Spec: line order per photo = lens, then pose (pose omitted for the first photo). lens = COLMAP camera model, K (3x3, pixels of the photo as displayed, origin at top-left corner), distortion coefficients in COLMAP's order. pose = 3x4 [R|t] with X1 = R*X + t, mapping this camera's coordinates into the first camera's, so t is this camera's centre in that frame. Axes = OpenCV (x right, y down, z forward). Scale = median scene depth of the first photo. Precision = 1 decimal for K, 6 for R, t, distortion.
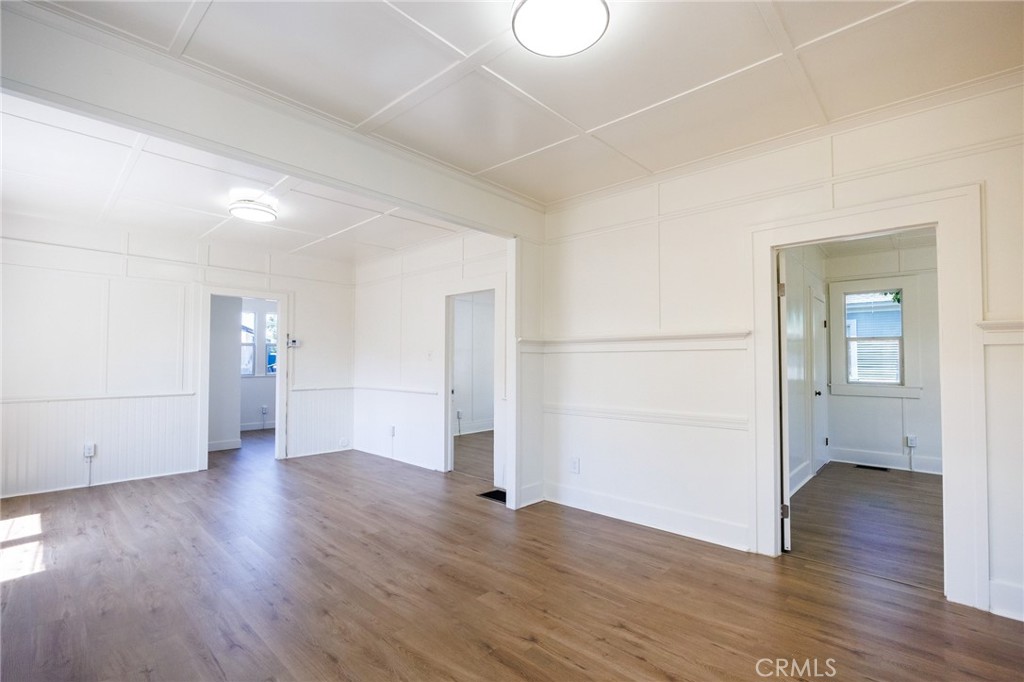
lens RADIAL K [[460.7, 0, 510.2], [0, 460.7, 344.1], [0, 0, 1]] dist [-0.025702, -0.000093]
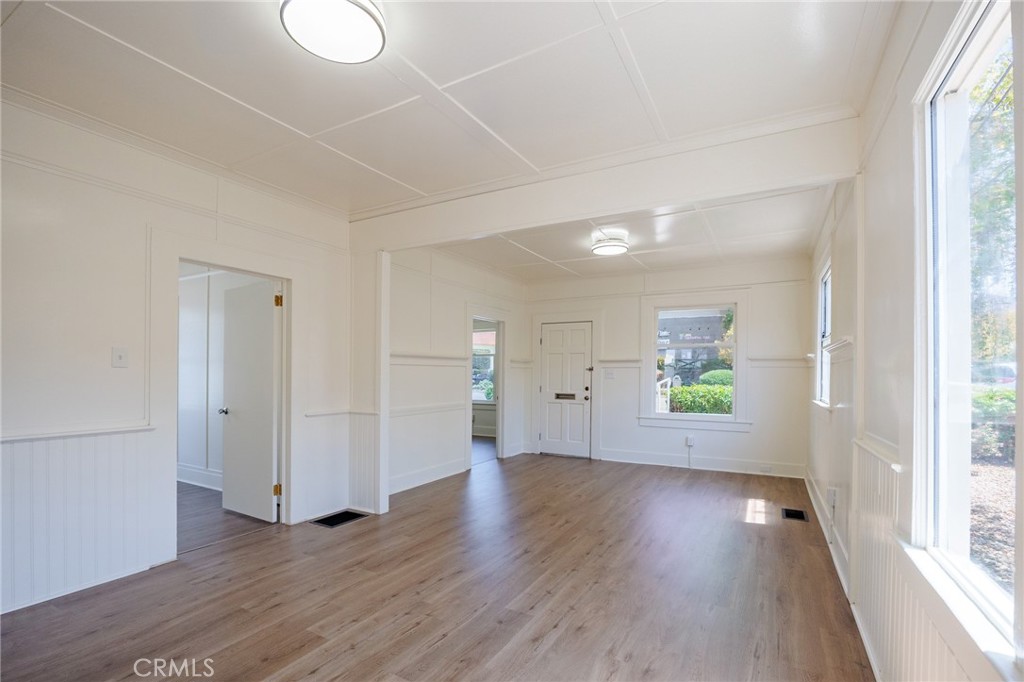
lens RADIAL K [[460.7, 0, 510.2], [0, 460.7, 344.1], [0, 0, 1]] dist [-0.025702, -0.000093]
pose [[-0.226972, 0.055692, 0.972308, -1.171694], [-0.039782, 0.997000, -0.066393, 0.032383], [-0.973088, -0.053750, -0.224076, 1.033428]]
